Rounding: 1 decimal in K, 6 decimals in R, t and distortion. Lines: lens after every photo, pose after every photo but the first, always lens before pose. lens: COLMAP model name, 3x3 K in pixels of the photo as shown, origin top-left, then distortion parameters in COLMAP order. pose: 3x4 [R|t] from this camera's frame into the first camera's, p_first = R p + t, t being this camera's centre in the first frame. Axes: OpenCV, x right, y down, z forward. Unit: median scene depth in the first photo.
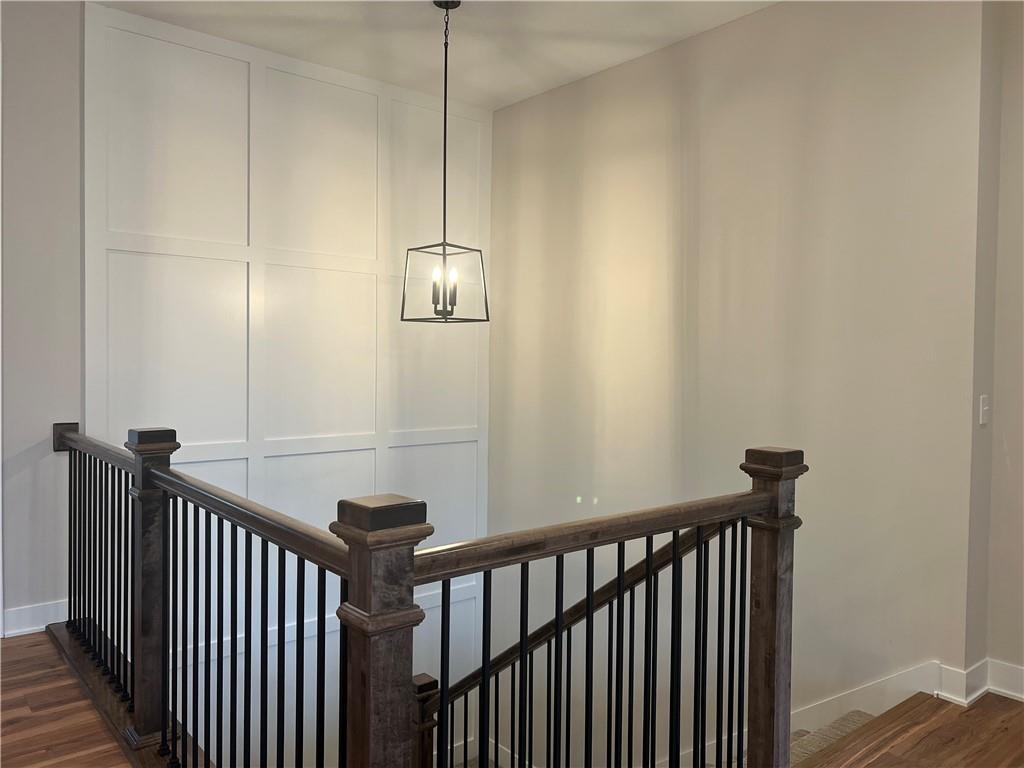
lens RADIAL K [[770.2, 0, 512.0], [0, 770.2, 384.0], [0, 0, 1]] dist [0.003741, -0.000958]
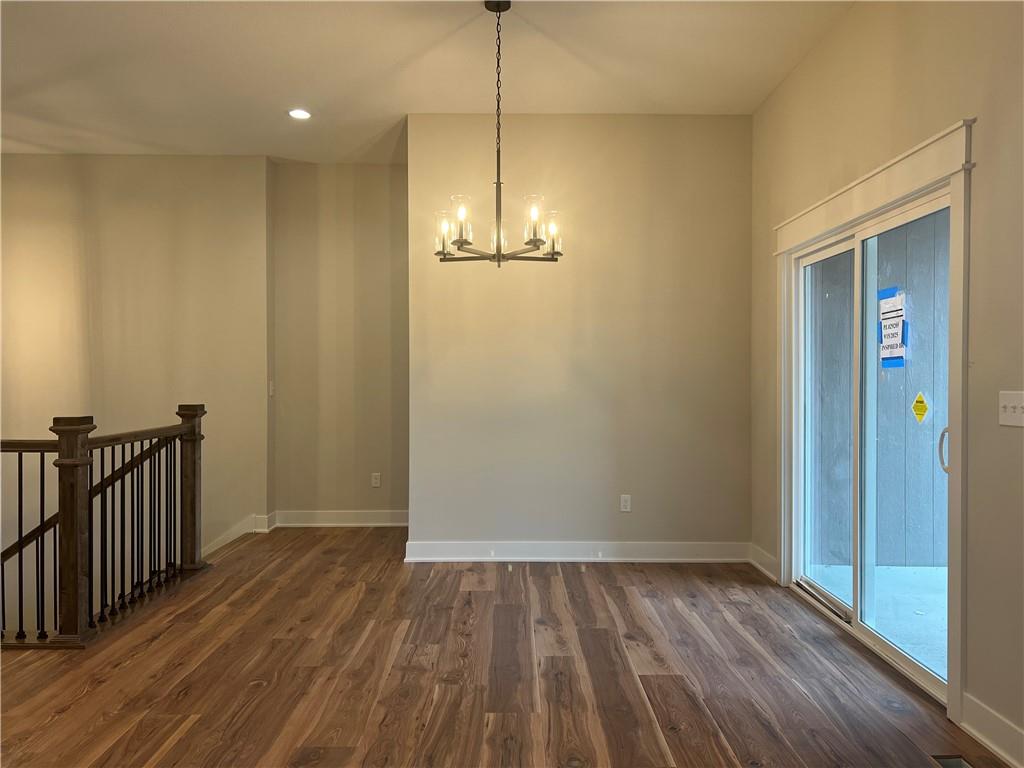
lens RADIAL K [[768.8, 0, 512.0], [0, 768.8, 384.0], [0, 0, 1]] dist [0.026478, -0.004468]
pose [[0.634601, -0.020809, 0.772560, -0.773692], [0.037004, 0.999309, -0.003480, 0.067820], [-0.771954, 0.030797, 0.634932, -1.096488]]
